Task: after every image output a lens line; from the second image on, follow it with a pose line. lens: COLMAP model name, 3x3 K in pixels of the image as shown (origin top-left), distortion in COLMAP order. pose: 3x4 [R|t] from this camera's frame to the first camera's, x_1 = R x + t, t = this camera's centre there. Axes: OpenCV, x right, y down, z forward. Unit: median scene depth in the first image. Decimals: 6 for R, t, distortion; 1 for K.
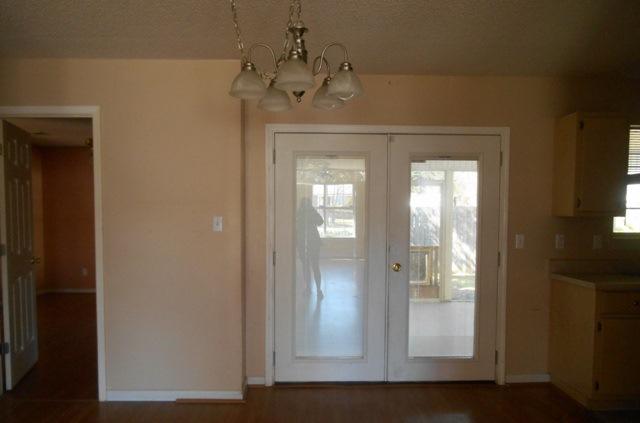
lens RADIAL K [[476.2, 0, 319.1], [0, 476.2, 211.6], [0, 0, 1]] dist [0.055716, 0.000801]
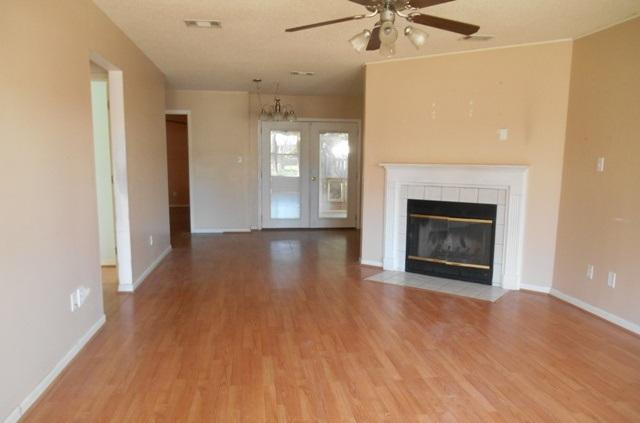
lens RADIAL K [[476.2, 0, 322.1], [0, 476.2, 216.6], [0, 0, 1]] dist [0.055716, 0.000801]
pose [[0.992941, -0.012963, 0.117901, -0.074132], [-0.001122, 0.992939, 0.118619, 0.021954], [-0.118607, -0.117914, 0.985915, -1.309615]]
